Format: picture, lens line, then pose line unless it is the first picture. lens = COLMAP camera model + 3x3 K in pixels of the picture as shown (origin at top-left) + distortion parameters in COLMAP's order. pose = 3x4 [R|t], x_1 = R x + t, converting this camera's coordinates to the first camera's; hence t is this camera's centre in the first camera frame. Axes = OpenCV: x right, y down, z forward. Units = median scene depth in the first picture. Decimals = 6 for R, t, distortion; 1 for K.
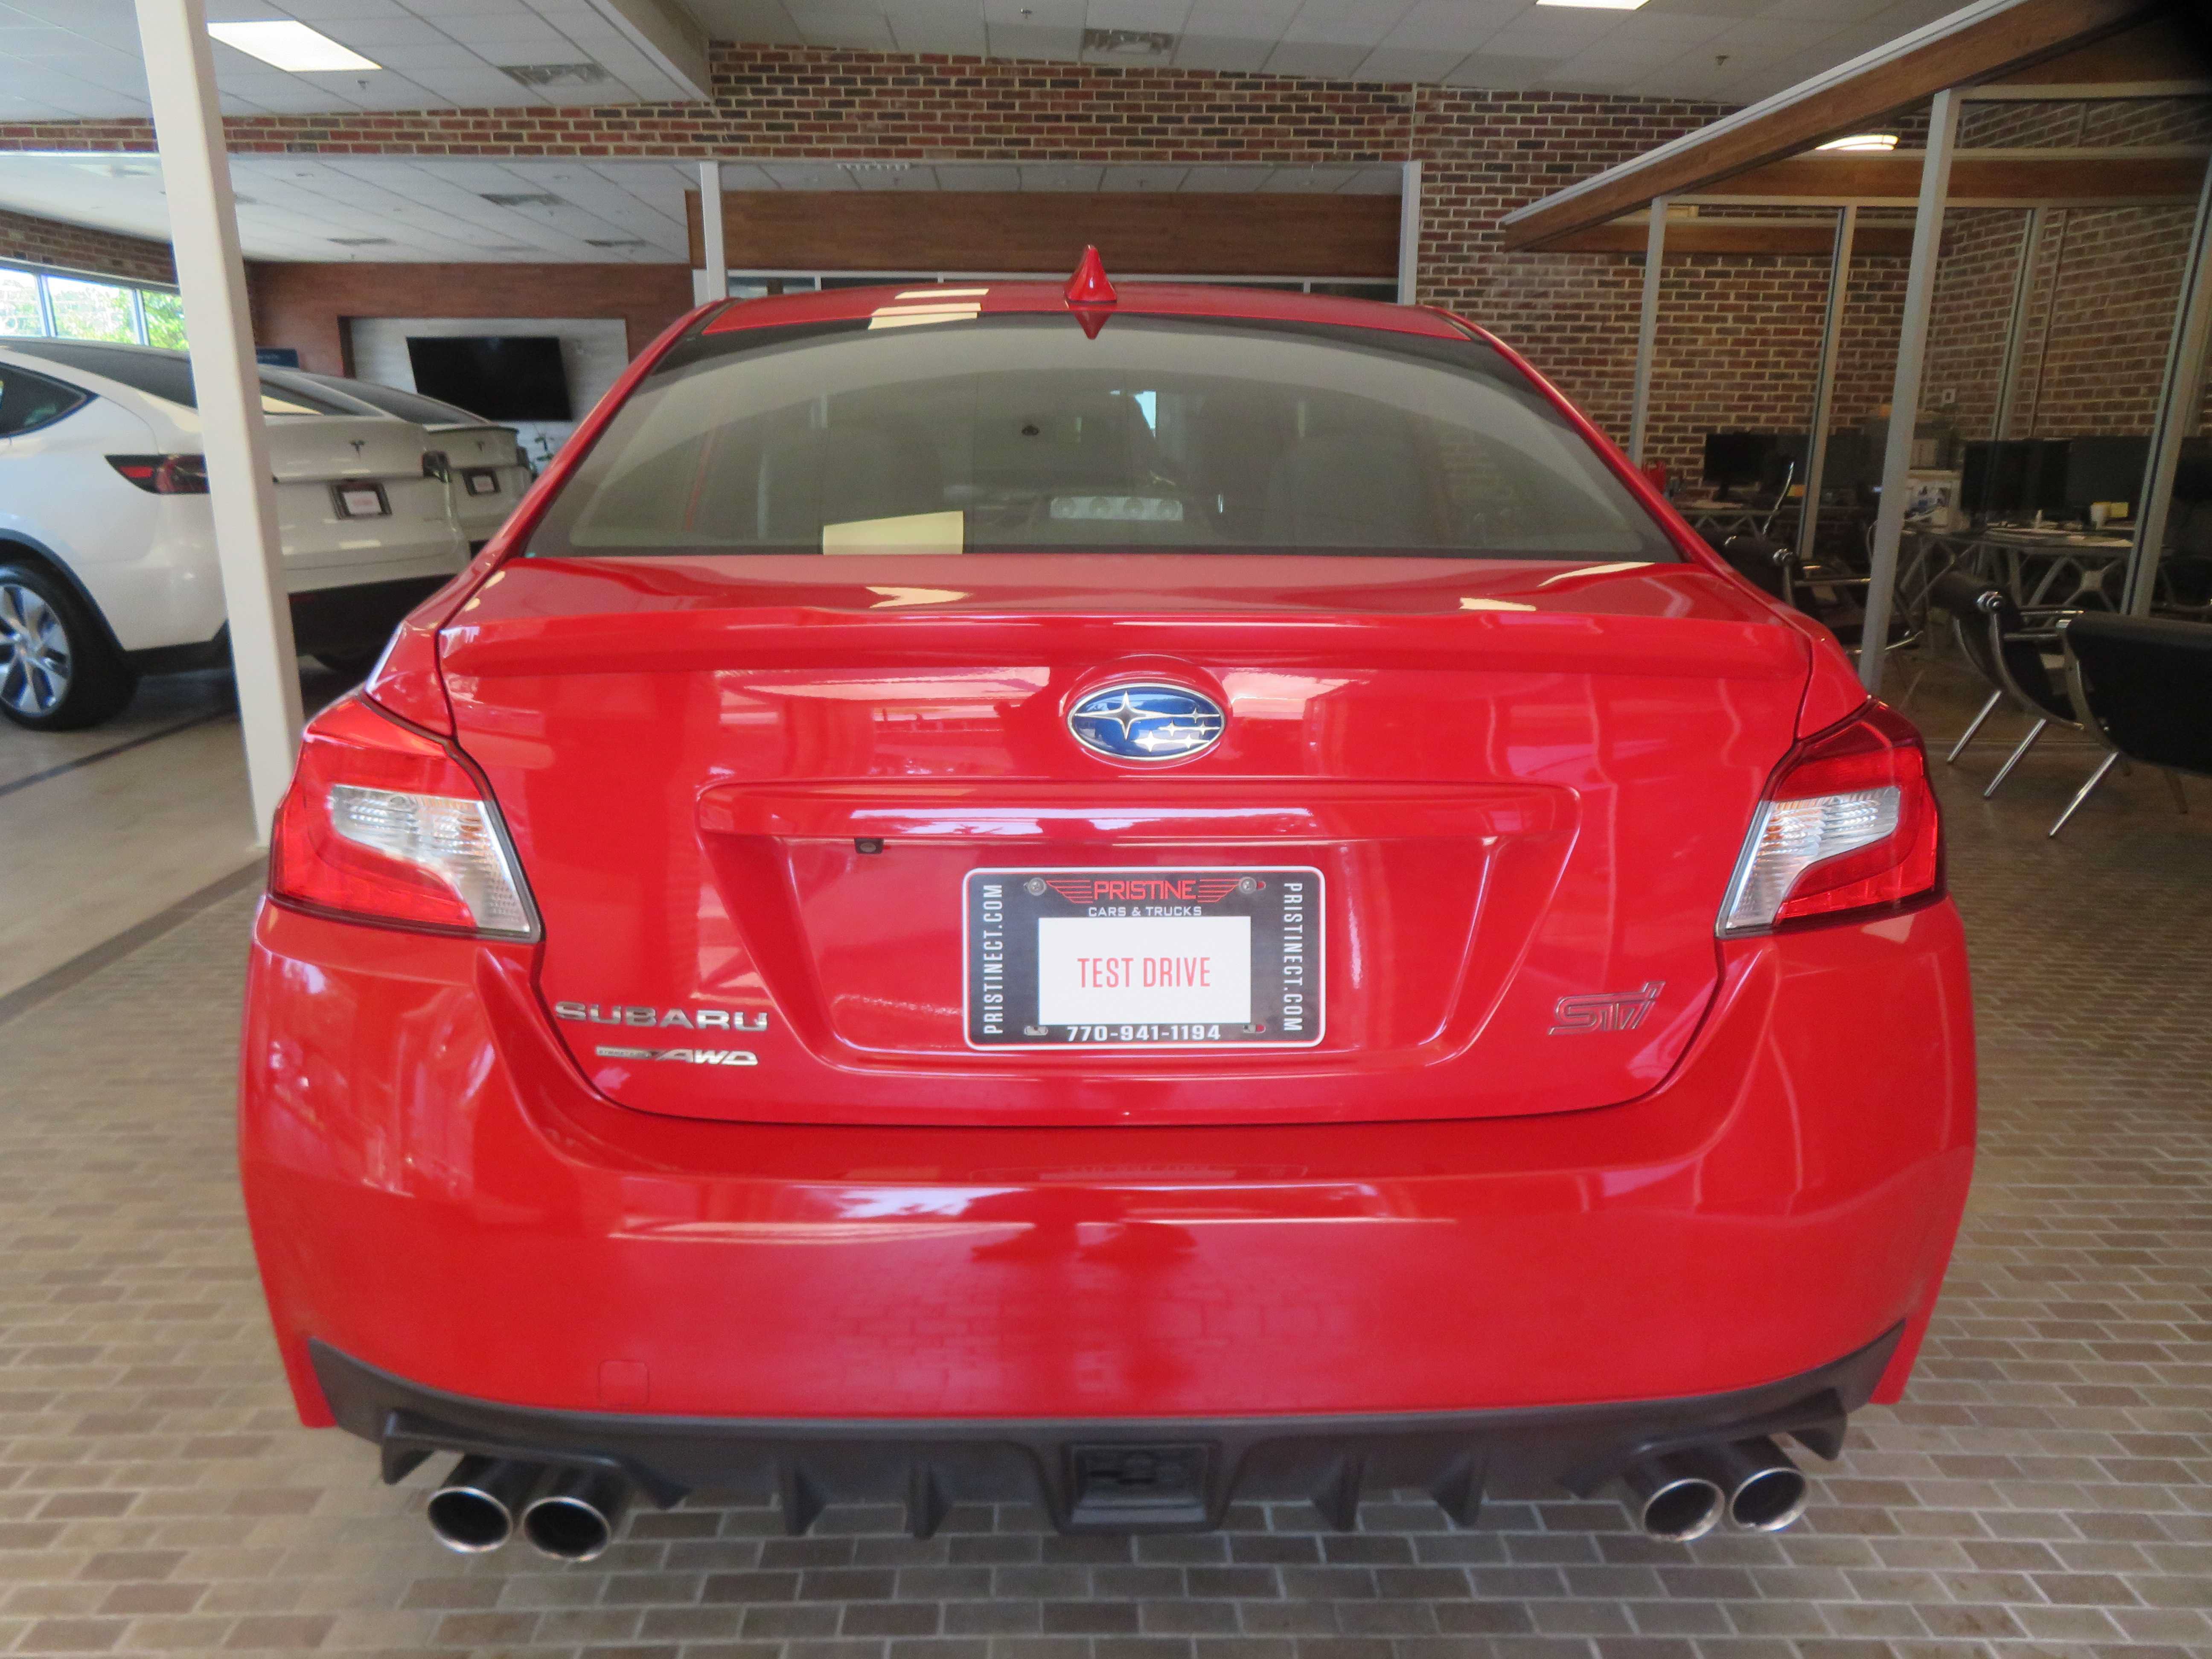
lens RADIAL K [[1680.2, 0, 1084.0], [0, 1680.2, 823.7], [0, 0, 1]] dist [-0.020913, 0.042473]
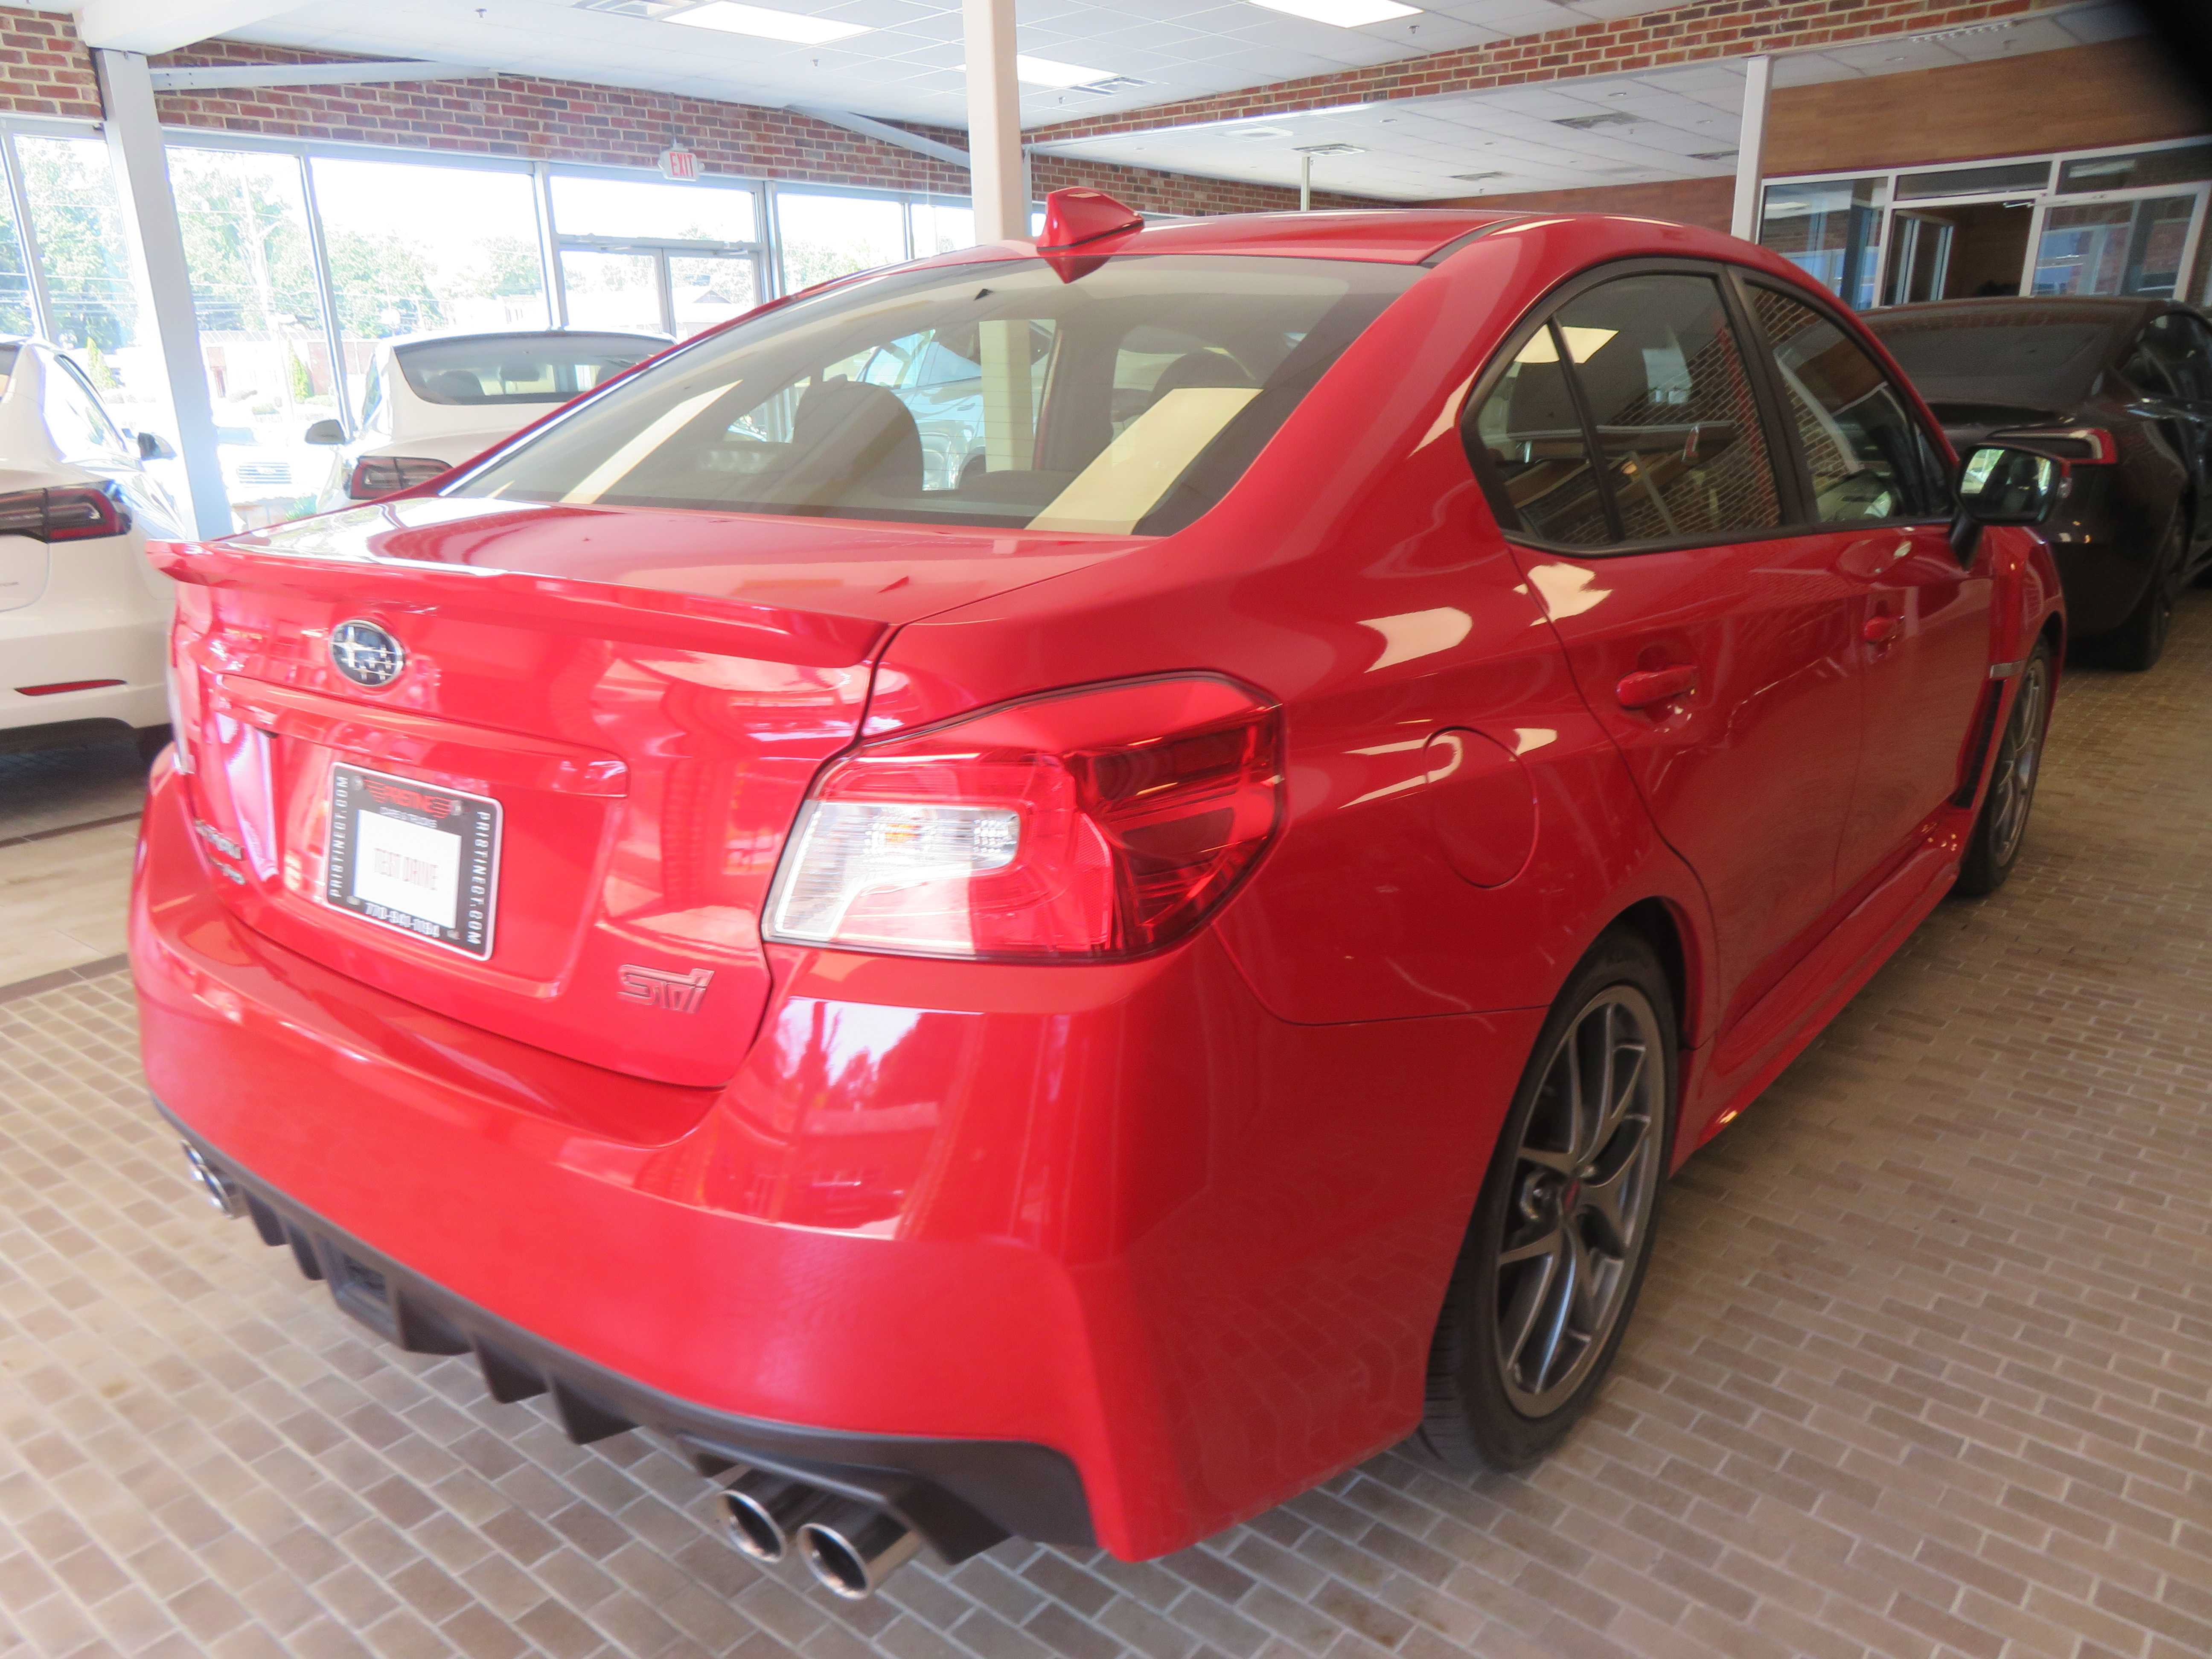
lens RADIAL K [[1680.2, 0, 1063.0], [0, 1680.2, 836.2], [0, 0, 1]] dist [-0.020913, 0.042473]
pose [[0.749176, 0.162138, -0.642220, 0.226881], [-0.129059, 0.986727, 0.098561, -0.021699], [0.649676, 0.009044, 0.760157, 0.083132]]
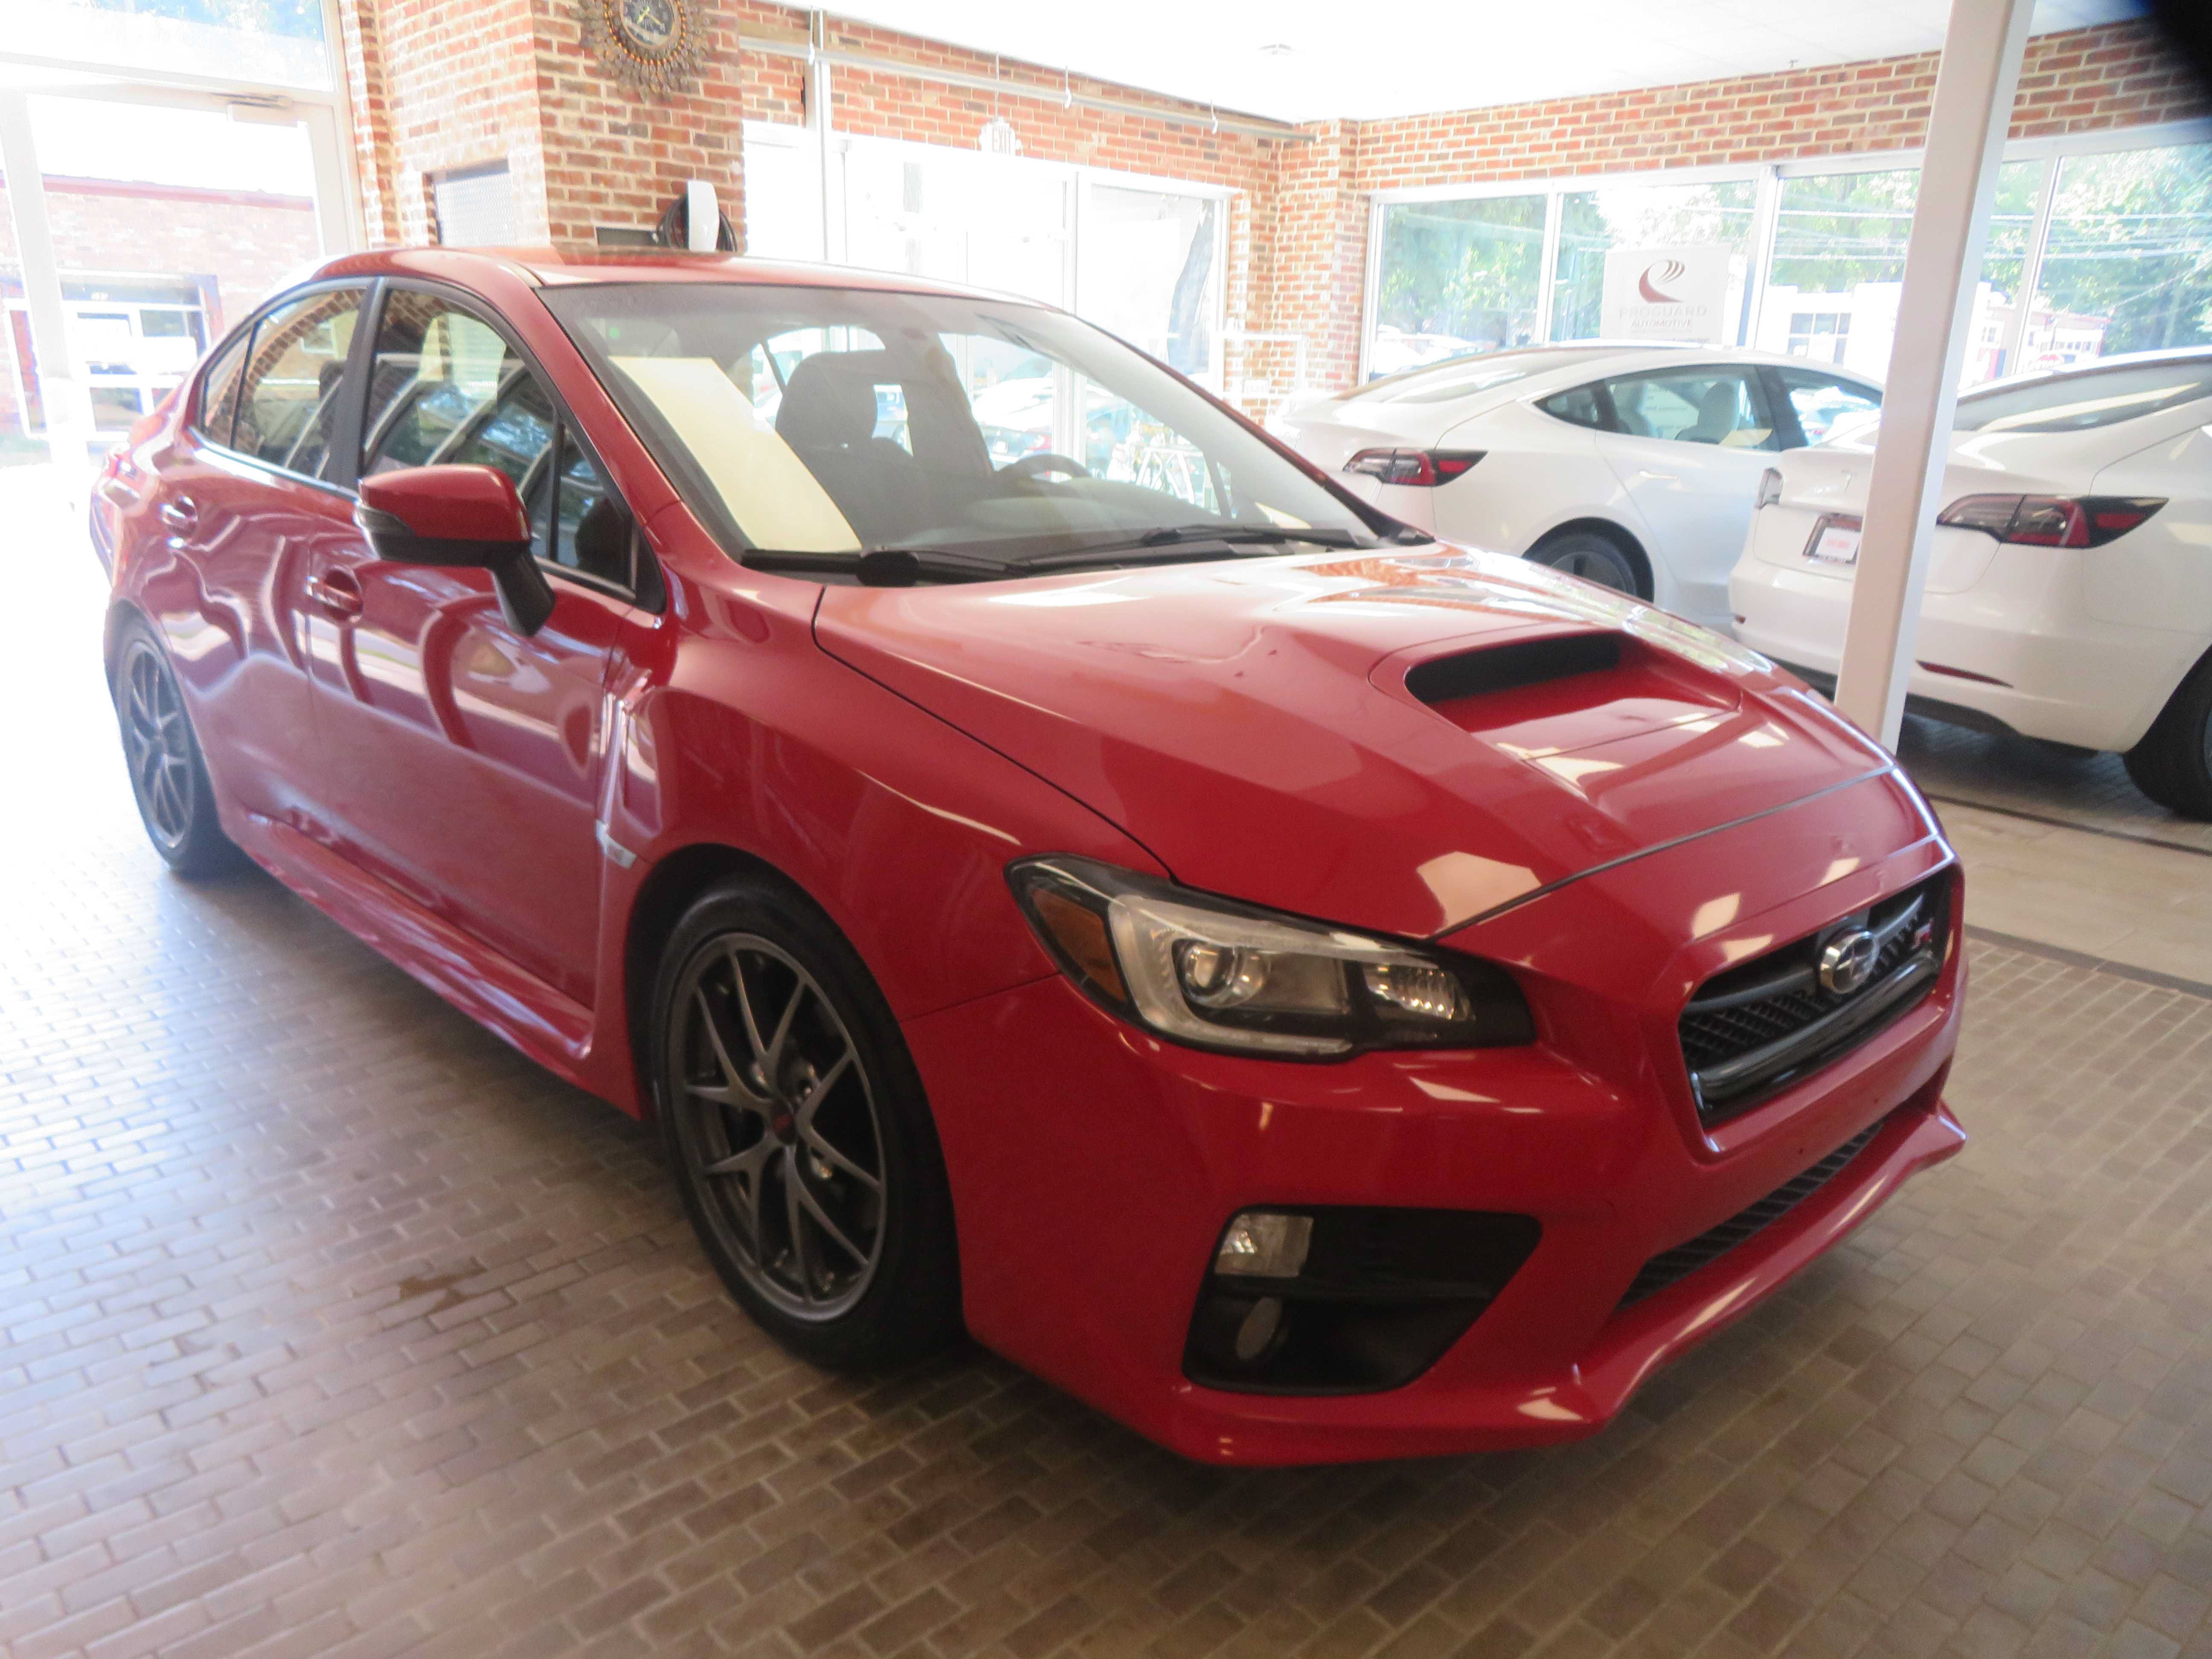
lens RADIAL K [[1634.2, 0, 1120.6], [0, 1634.2, 835.5], [0, 0, 1]] dist [0.000292, 0.059992]
pose [[-0.754576, 0.155795, -0.637450, 0.237661], [-0.189800, 0.878072, 0.439279, -0.221712], [0.628164, 0.452457, -0.633002, 0.898466]]
